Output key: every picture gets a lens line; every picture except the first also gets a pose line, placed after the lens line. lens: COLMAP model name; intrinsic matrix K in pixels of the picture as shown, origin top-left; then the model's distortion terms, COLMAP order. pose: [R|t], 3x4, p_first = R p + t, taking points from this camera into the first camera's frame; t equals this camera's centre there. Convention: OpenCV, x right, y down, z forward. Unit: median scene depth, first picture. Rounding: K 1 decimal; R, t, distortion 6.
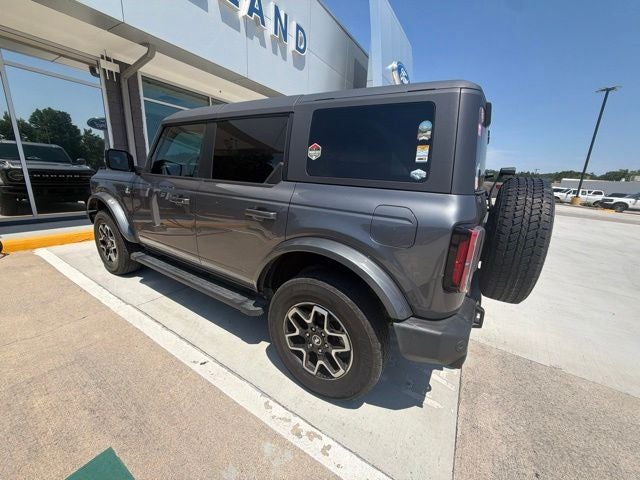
lens RADIAL K [[254.3, 0, 319.2], [0, 254.3, 241.9], [0, 0, 1]] dist [0.001194, -0.000039]
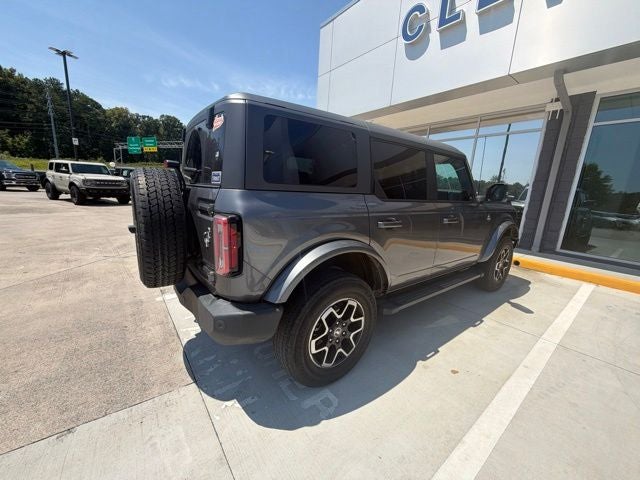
lens RADIAL K [[253.4, 0, 321.5], [0, 253.4, 242.3], [0, 0, 1]] dist [0.000444, -0.000080]
pose [[-0.346577, 0.125814, -0.929546, 0.531679], [-0.310105, 0.919877, 0.240127, -0.146034], [0.885279, 0.371479, -0.279792, 0.676751]]
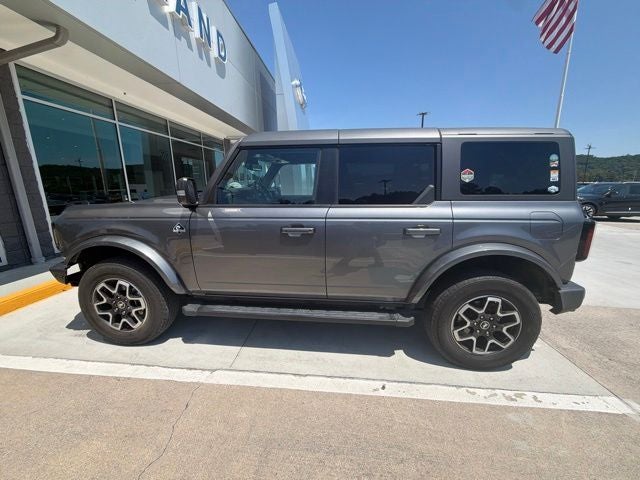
lens RADIAL K [[255.7, 0, 320.1], [0, 255.7, 241.4], [0, 0, 1]] dist [0.000403, 0.000348]
pose [[0.887879, -0.157149, 0.432405, -0.387733], [0.169819, 0.985430, 0.009435, -0.053066], [-0.427588, 0.065053, 0.901630, 0.062701]]
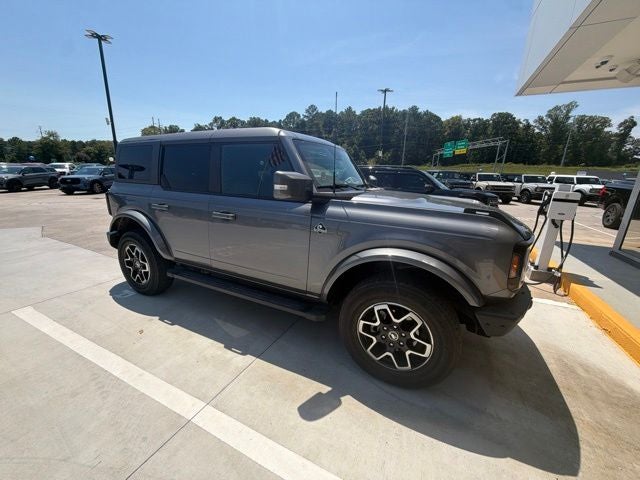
lens RADIAL K [[255.5, 0, 321.2], [0, 255.5, 240.4], [0, 0, 1]] dist [-0.000739, -0.000186]
pose [[-0.991902, -0.057171, -0.113409, -0.169942], [-0.105386, 0.868852, 0.483726, -0.352562], [0.070881, 0.491761, -0.867841, 1.193981]]
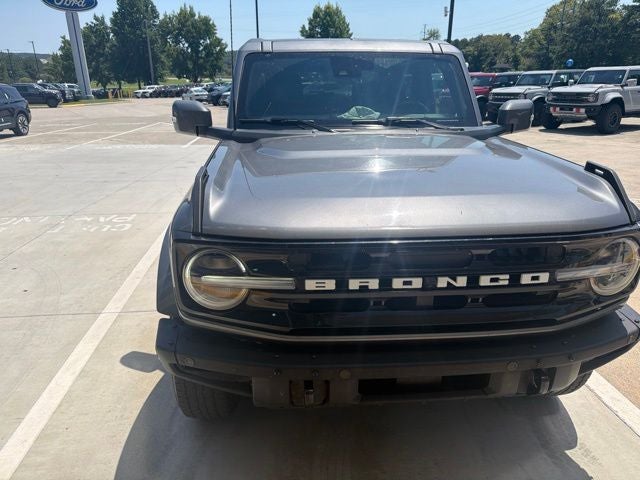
lens RADIAL K [[458.9, 0, 320.7], [0, 458.9, 241.5], [0, 0, 1]] dist [-0.002408, -0.005596]
pose [[-0.603477, -0.318844, 0.730858, -0.718480], [0.175075, 0.841225, 0.511555, -0.369500], [-0.777923, 0.436667, -0.451839, 1.025154]]
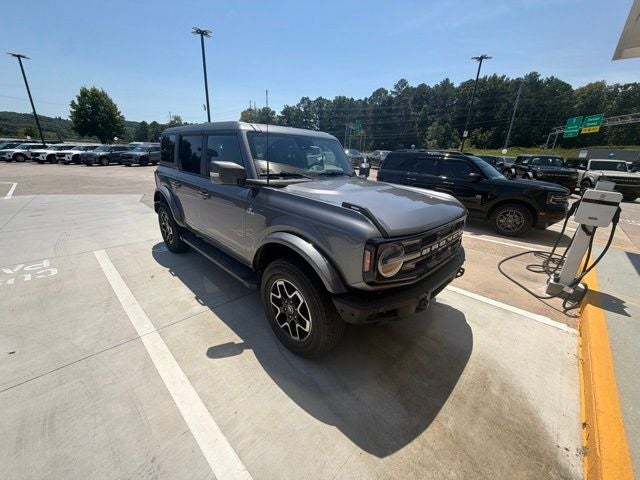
lens RADIAL K [[255.5, 0, 320.8], [0, 255.5, 241.2], [0, 0, 1]] dist [-0.000291, 0.000034]
pose [[-0.972209, -0.162990, 0.168057, -0.419780], [-0.040192, 0.823390, 0.566051, -0.400228], [-0.230638, 0.543566, -0.807058, 1.218164]]
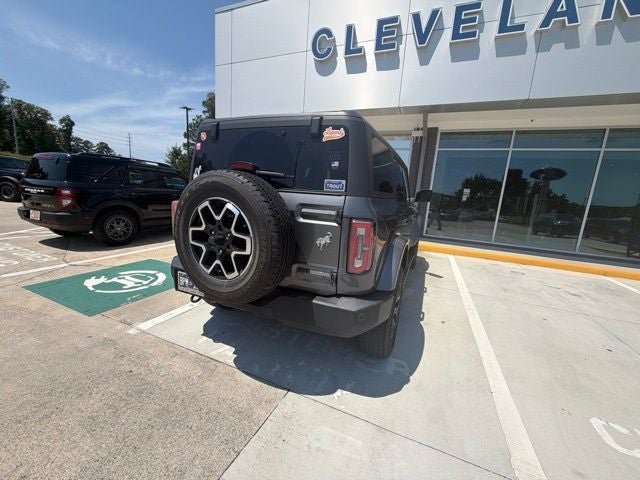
lens RADIAL K [[254.2, 0, 319.8], [0, 254.2, 241.3], [0, 0, 1]] dist [-0.000359, -0.000122]
pose [[0.151760, 0.139007, -0.978594, 0.610516], [-0.313243, 0.945792, 0.085770, -0.061783], [0.937469, 0.293521, 0.187076, 0.400145]]
